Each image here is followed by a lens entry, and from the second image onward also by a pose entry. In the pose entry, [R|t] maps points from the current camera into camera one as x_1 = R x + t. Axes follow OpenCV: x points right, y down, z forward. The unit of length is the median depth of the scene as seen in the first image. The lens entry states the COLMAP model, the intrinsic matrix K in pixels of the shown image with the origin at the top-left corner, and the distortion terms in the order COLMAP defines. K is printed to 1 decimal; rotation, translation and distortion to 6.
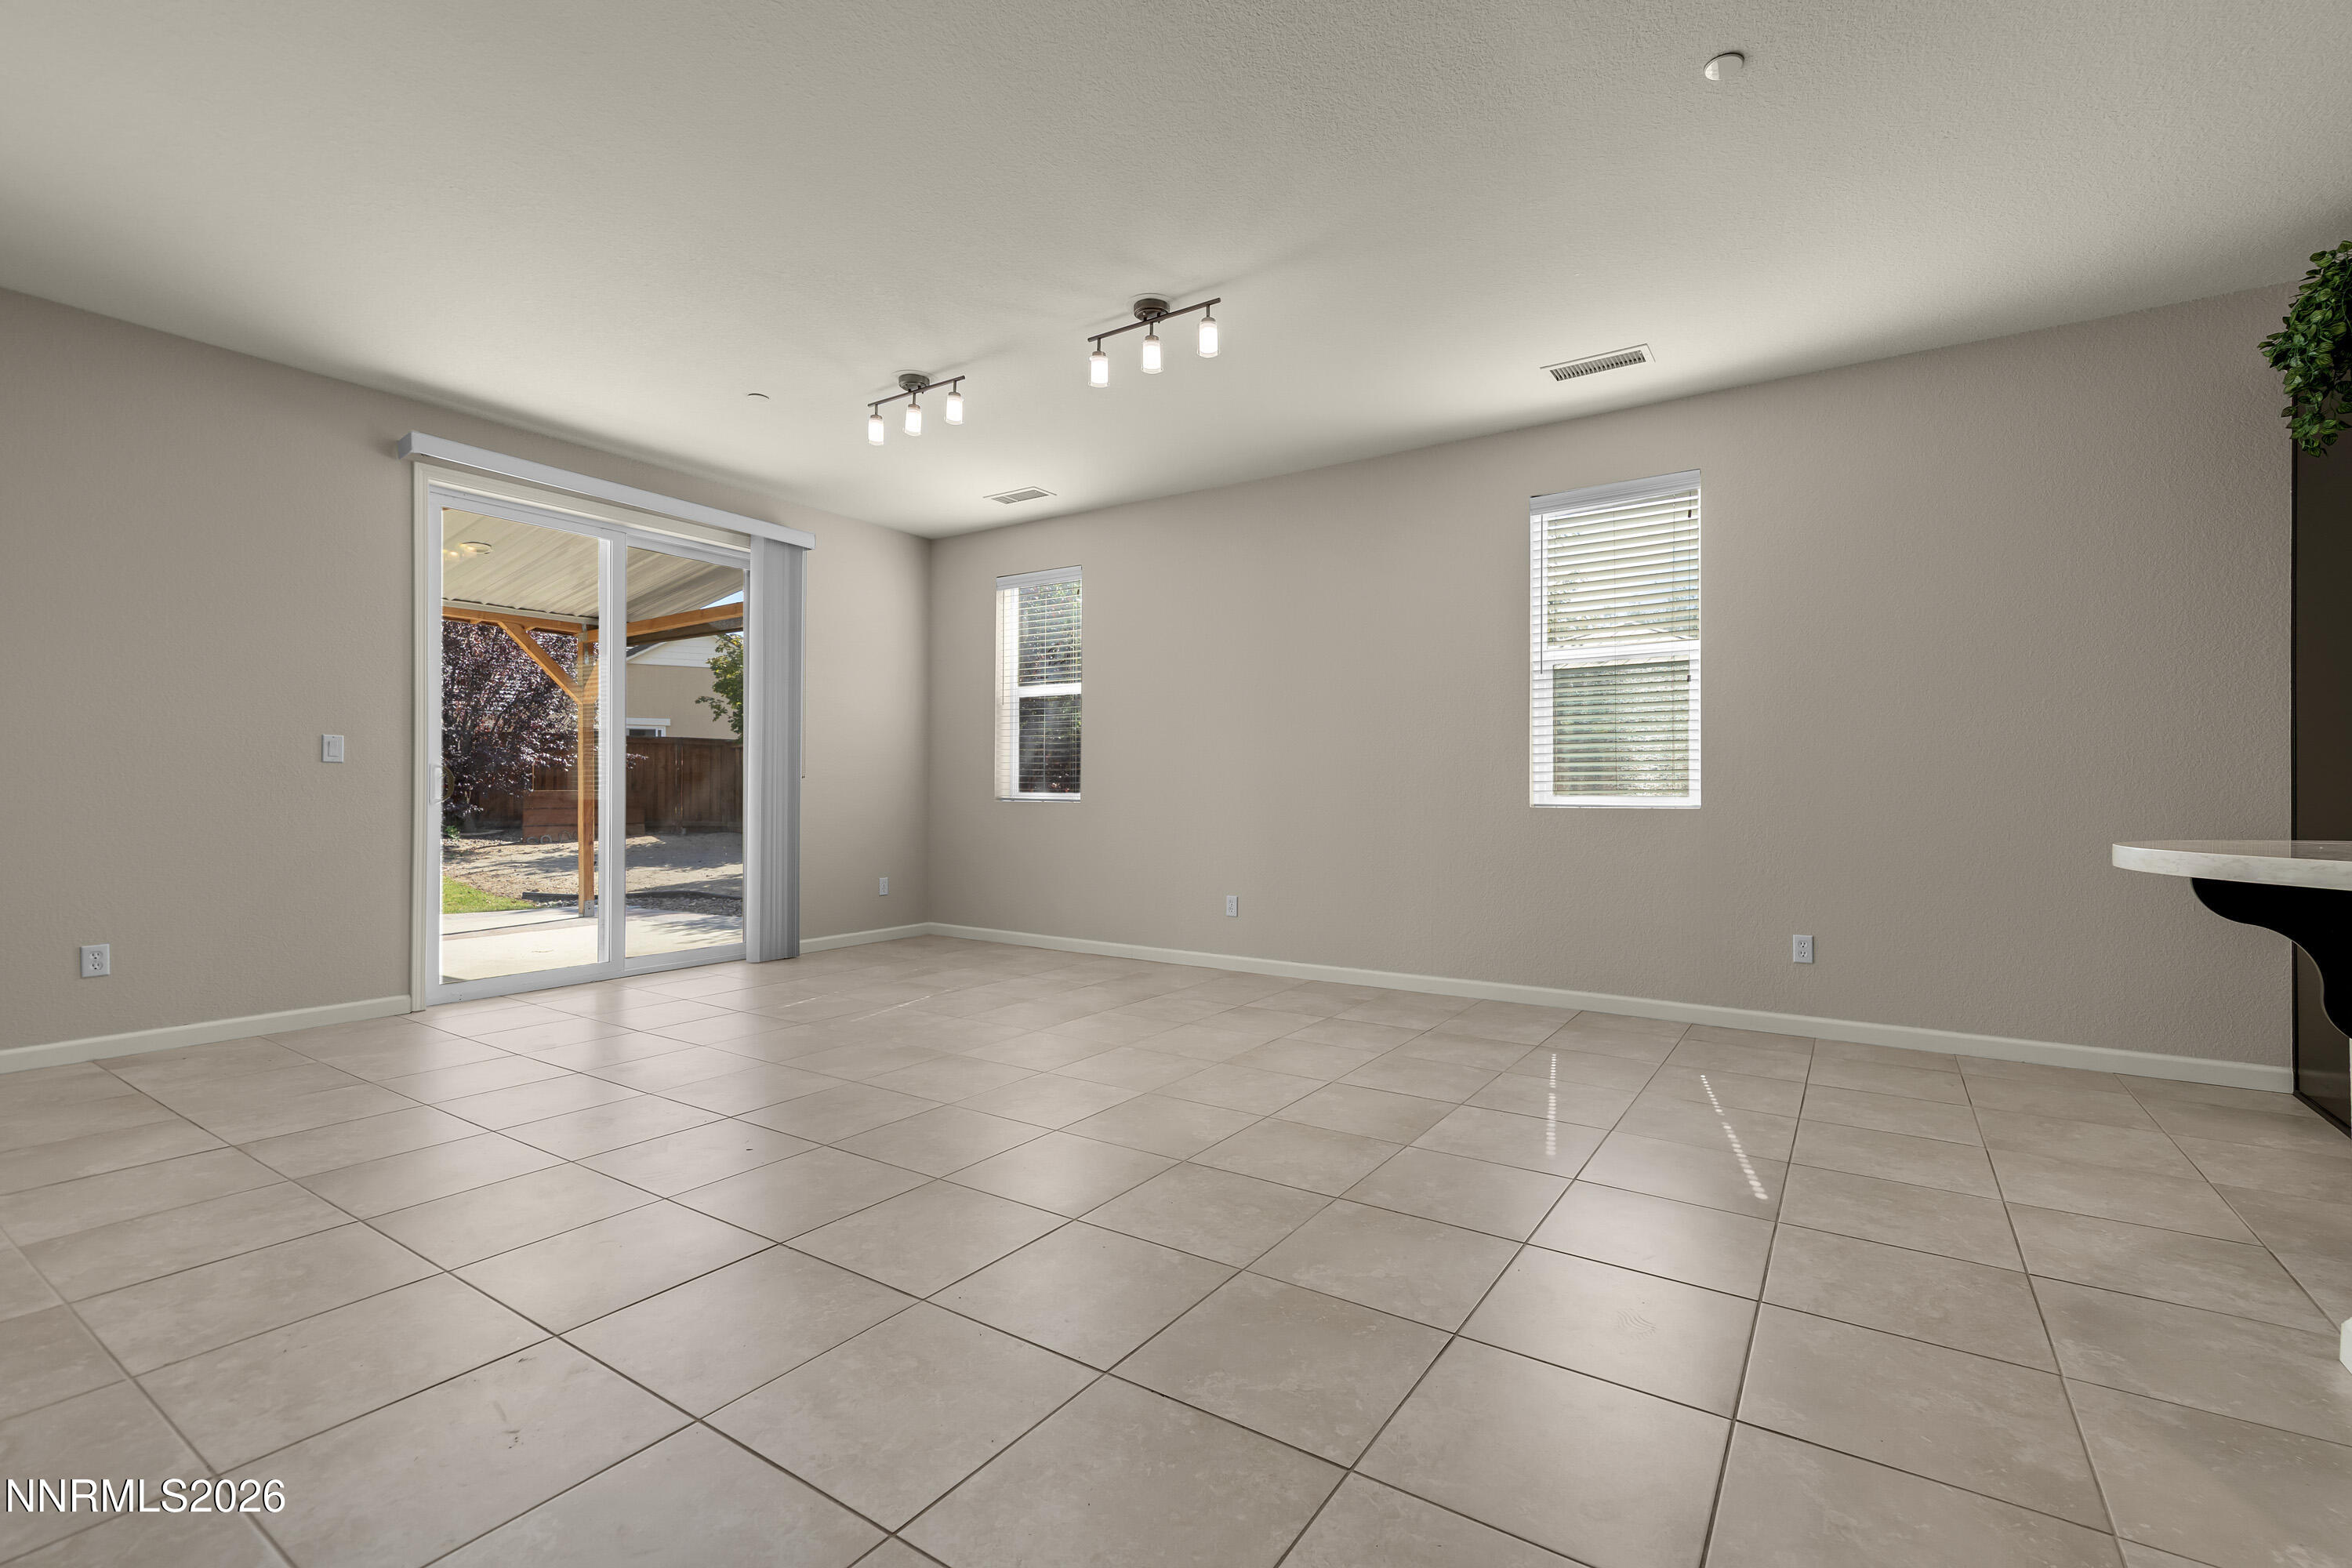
lens RADIAL K [[1008.1, 0, 1180.4], [0, 1008.1, 801.1], [0, 0, 1]] dist [0.010253, 0.000513]
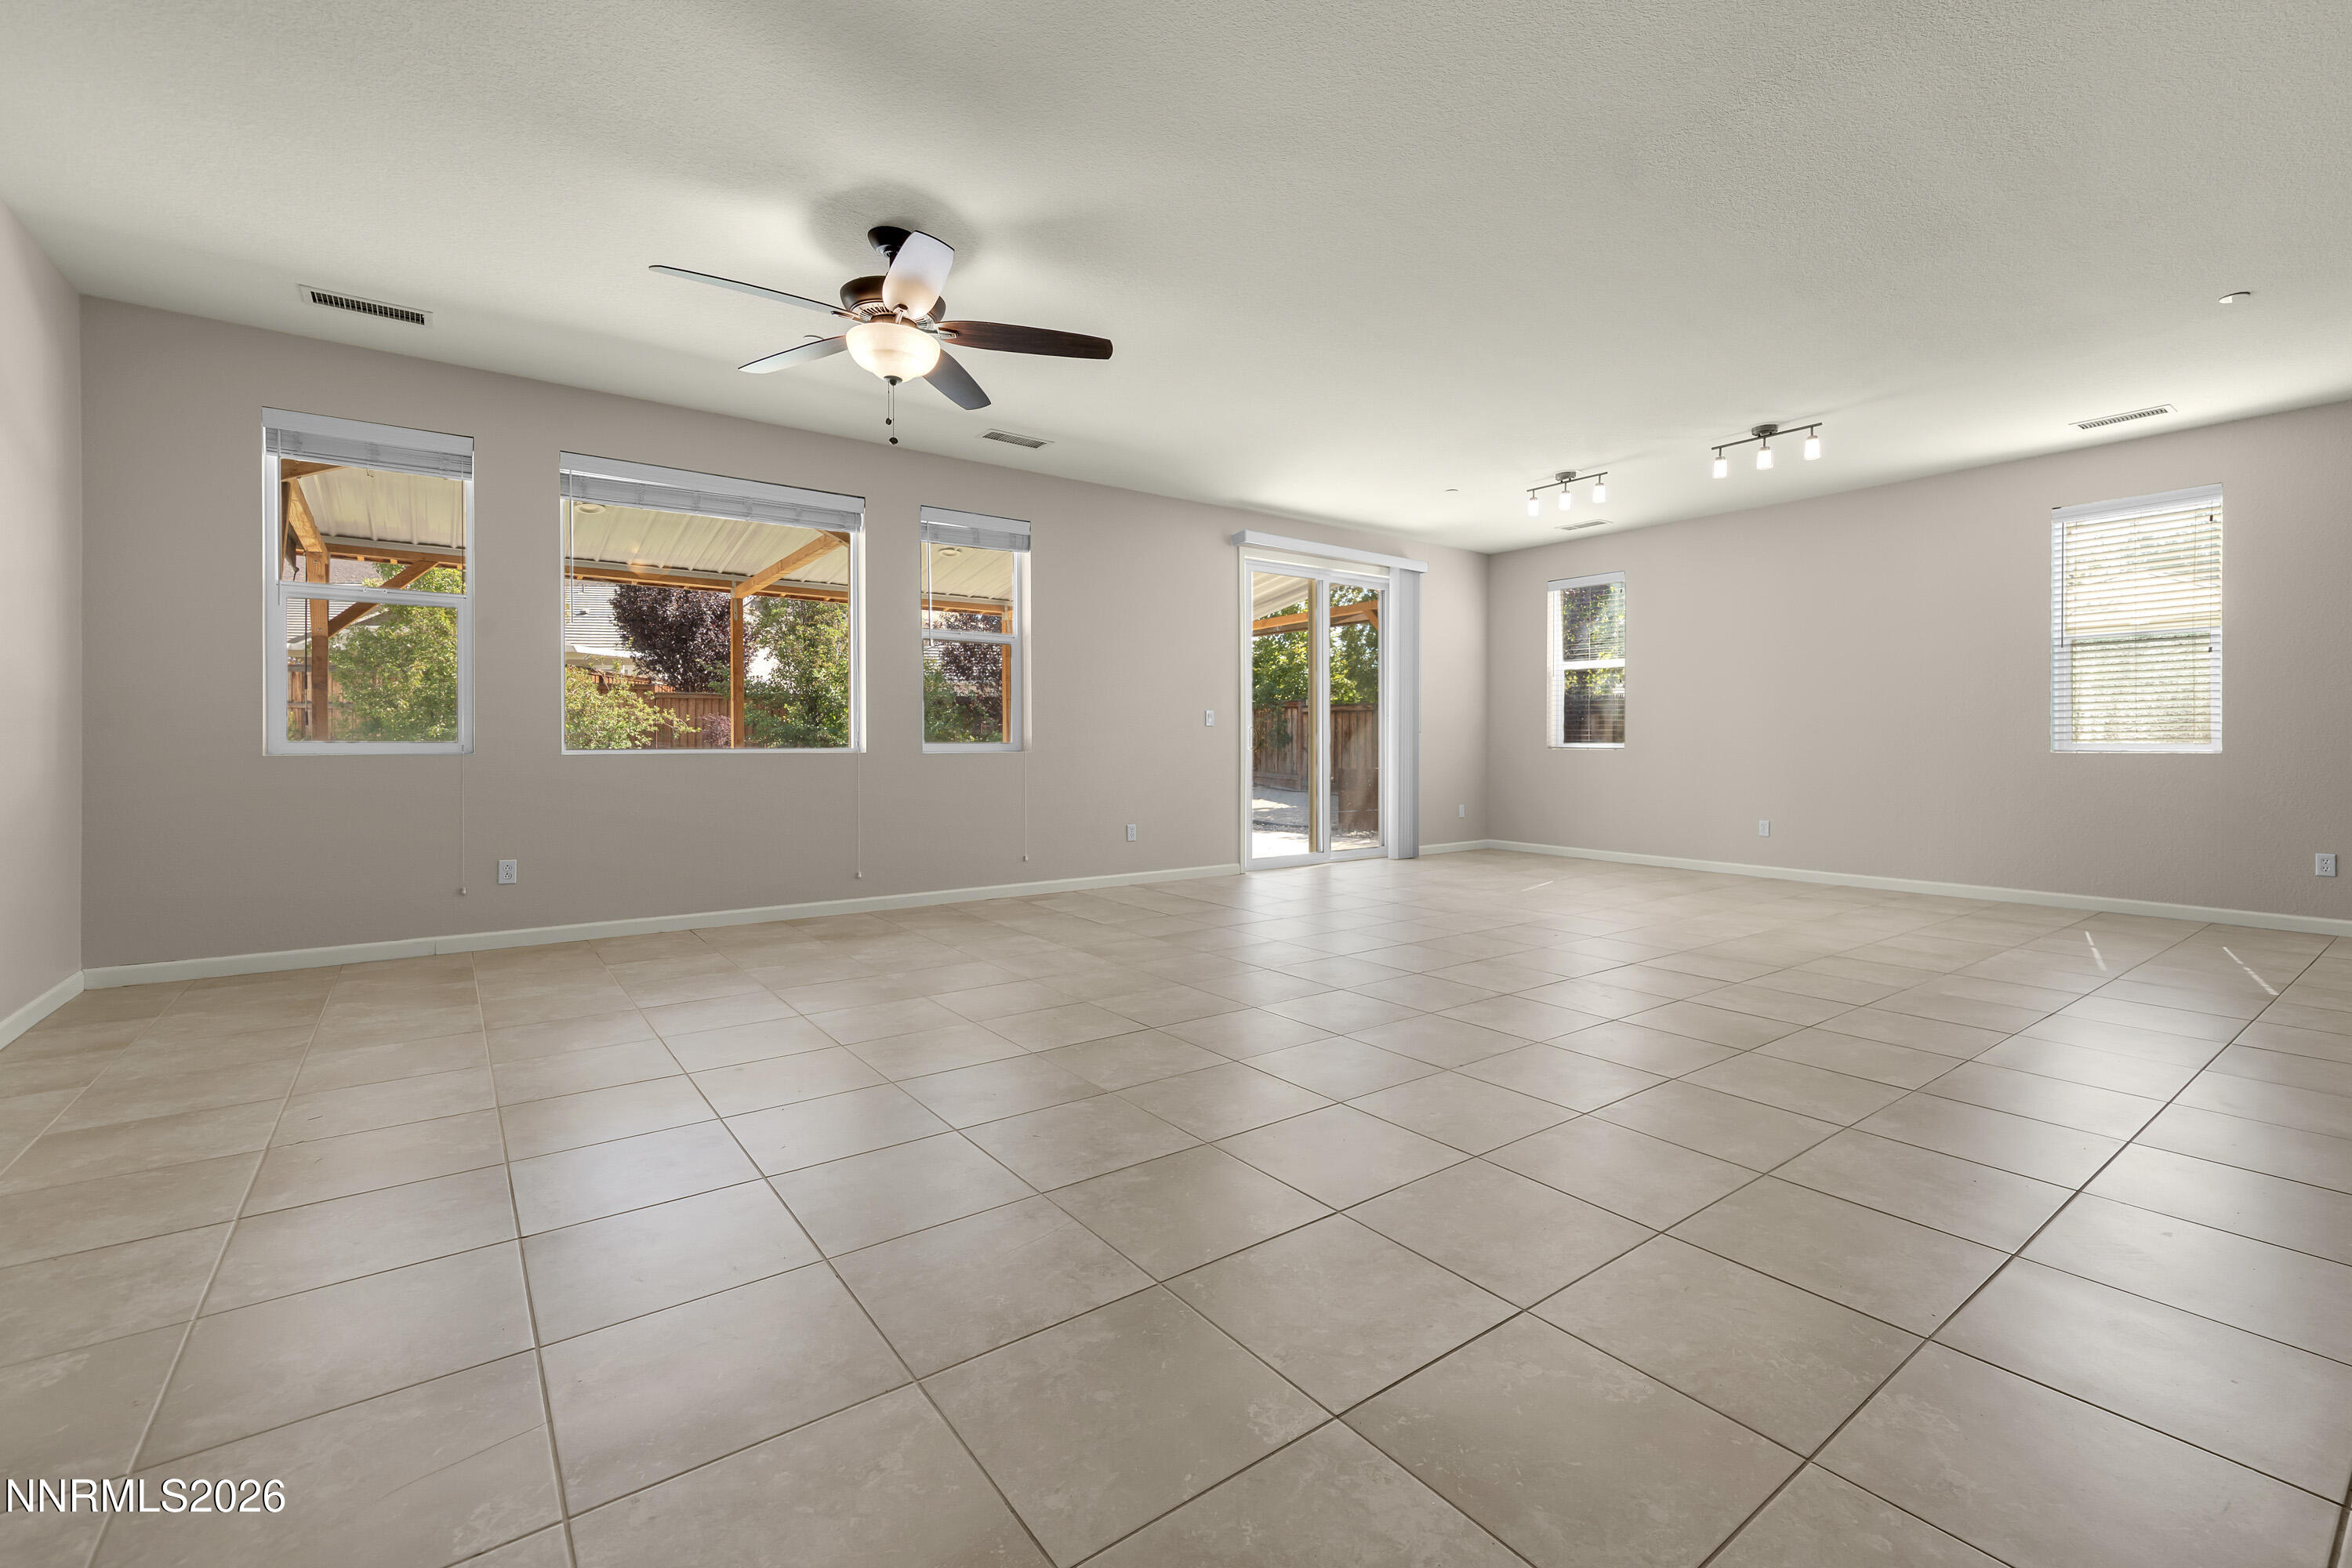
lens RADIAL K [[1008.1, 0, 1196.6], [0, 1008.1, 753.7], [0, 0, 1]] dist [0.010253, 0.000513]
pose [[0.948941, 0.000620, -0.315452, -0.272853], [-0.000228, 0.999999, 0.001279, 0.005842], [0.315453, -0.001142, 0.948941, -0.558693]]
